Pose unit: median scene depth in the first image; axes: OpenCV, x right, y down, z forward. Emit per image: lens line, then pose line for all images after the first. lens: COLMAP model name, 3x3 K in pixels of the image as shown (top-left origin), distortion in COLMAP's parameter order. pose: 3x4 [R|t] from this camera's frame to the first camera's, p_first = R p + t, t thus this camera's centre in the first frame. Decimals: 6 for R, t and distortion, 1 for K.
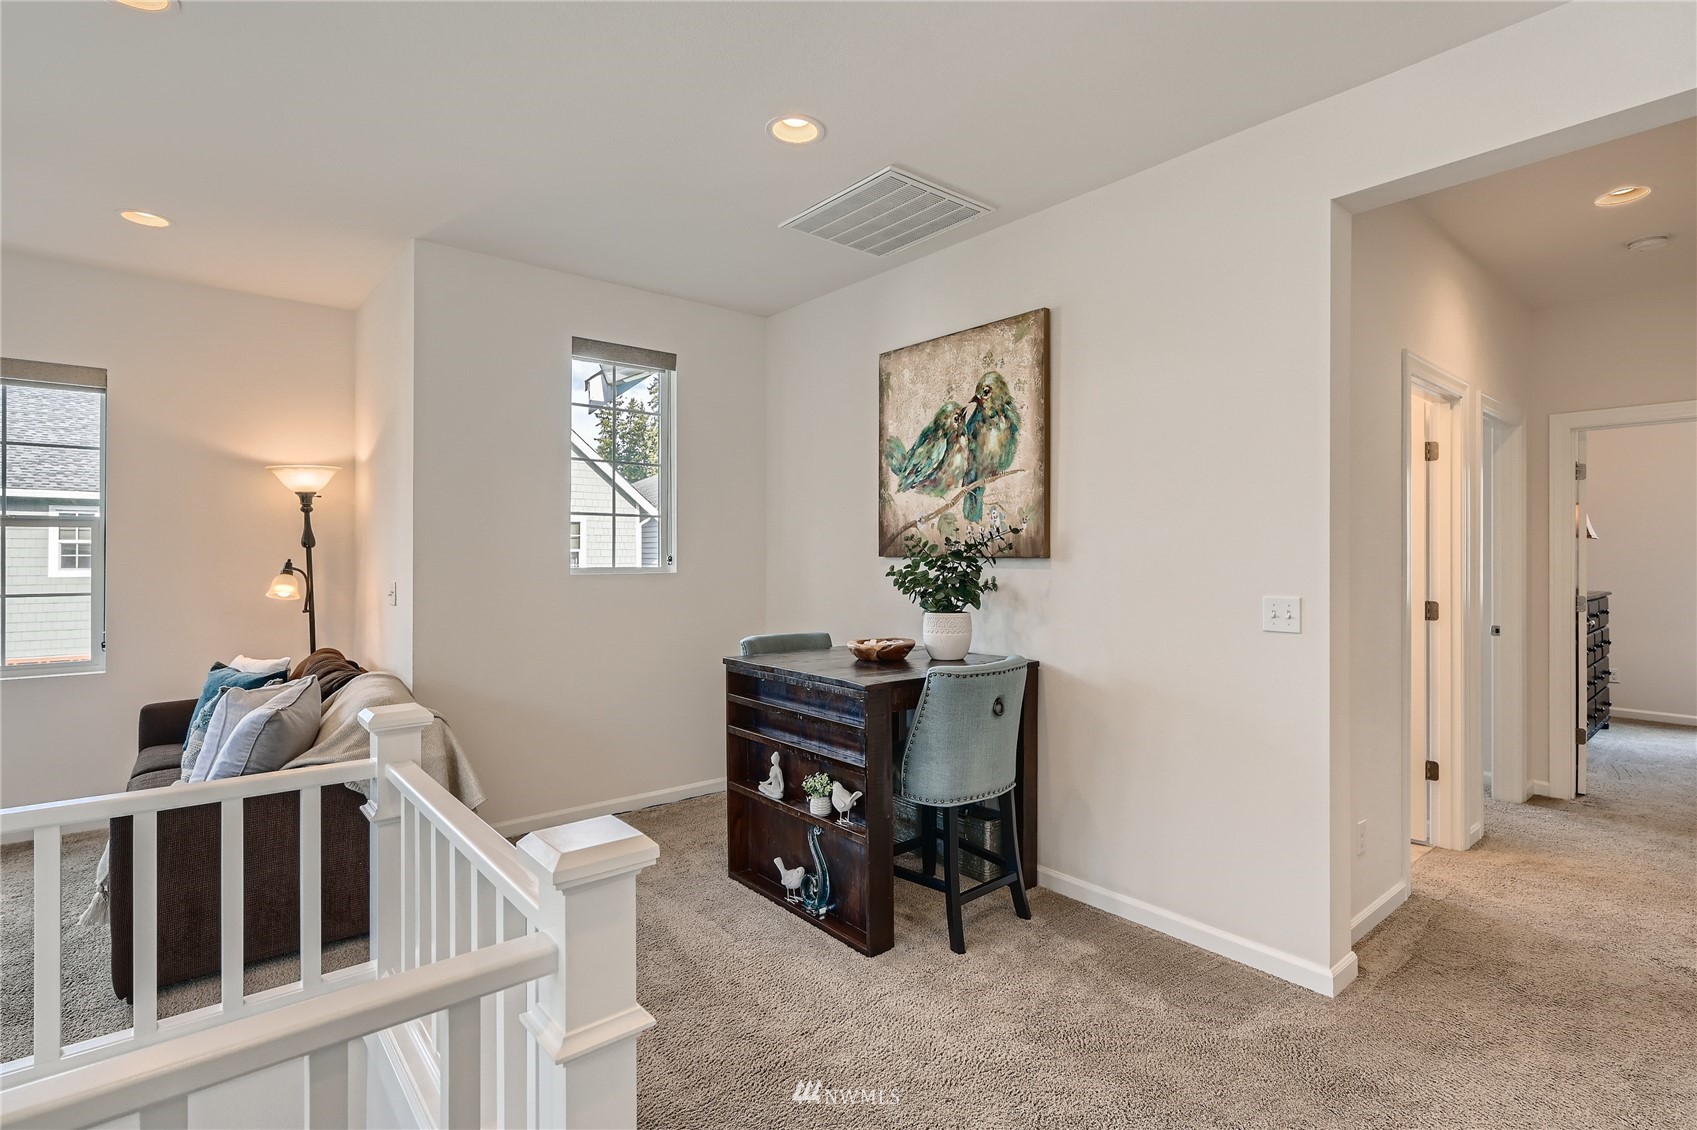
lens RADIAL K [[829.6, 0, 857.0], [0, 829.6, 555.4], [0, 0, 1]] dist [-0.000916, -0.000038]
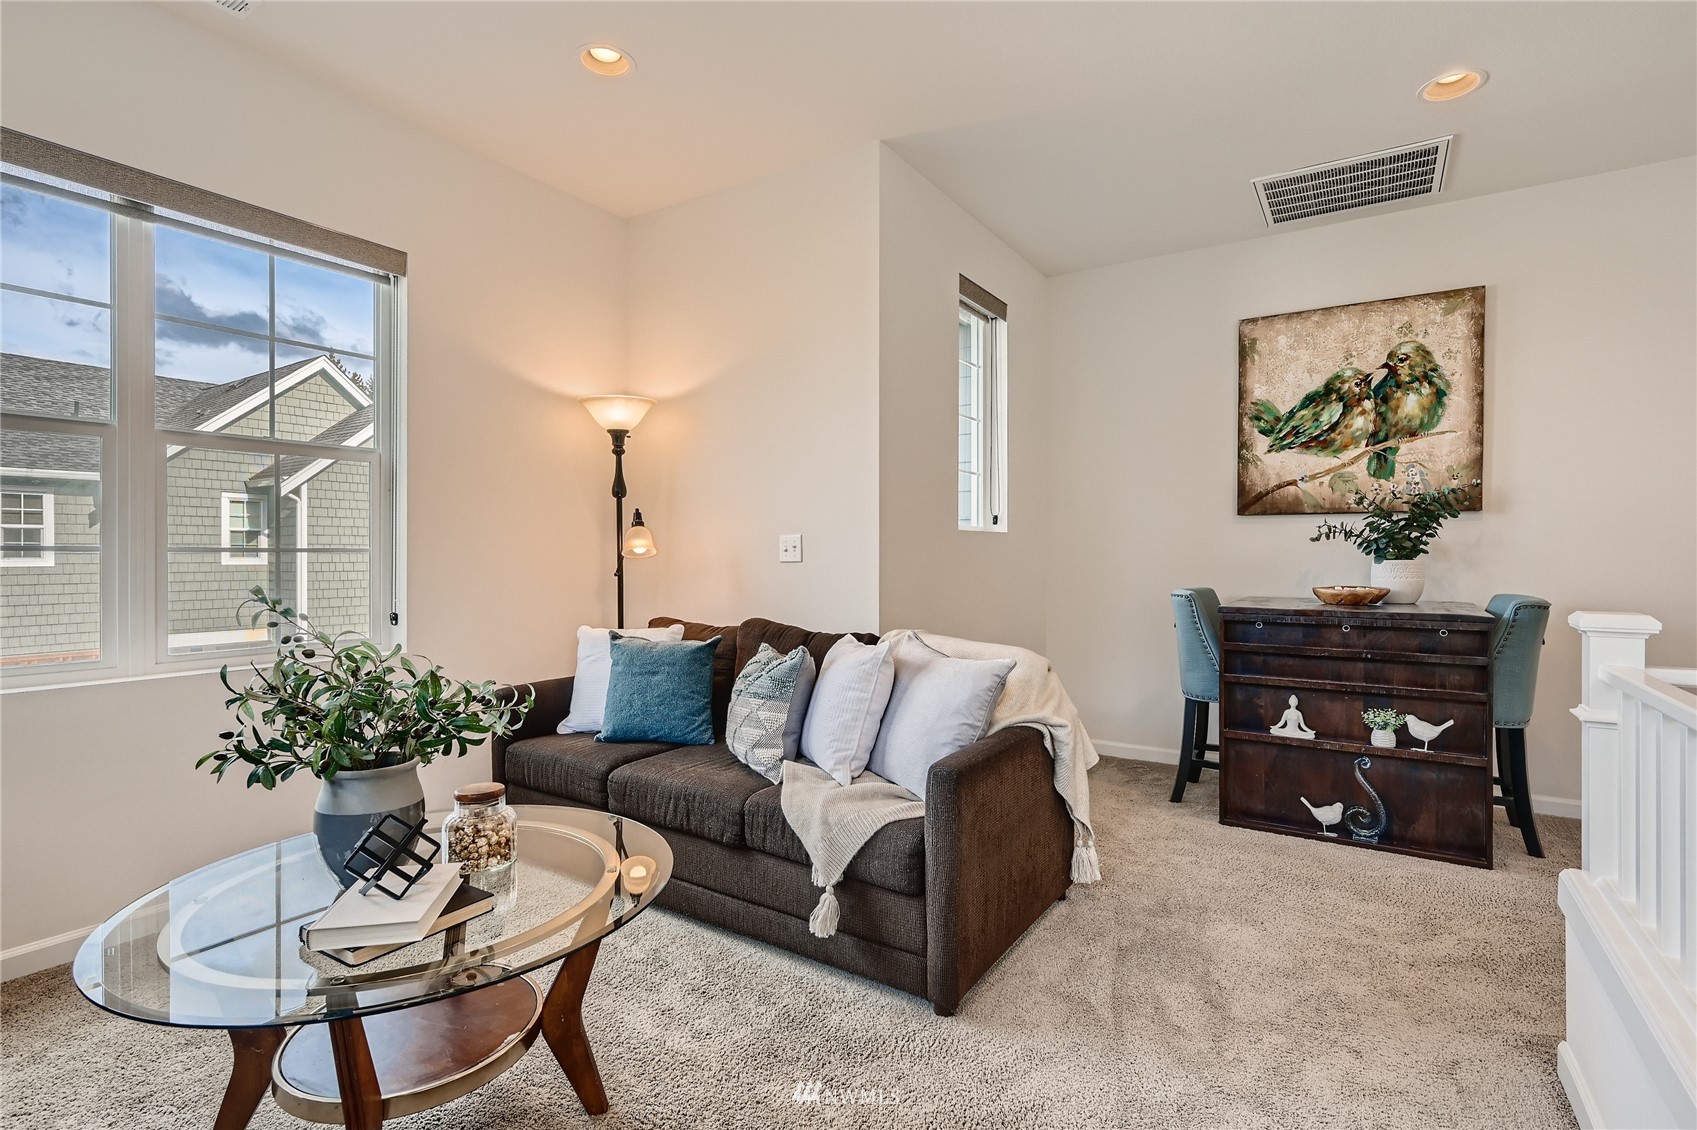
lens RADIAL K [[829.6, 0, 857.0], [0, 829.6, 555.4], [0, 0, 1]] dist [-0.000916, -0.000038]
pose [[0.958542, 0.001496, 0.284947, -0.813100], [-0.001766, 0.999998, 0.000691, 0.058367], [-0.284946, -0.001166, 0.958543, 0.156248]]
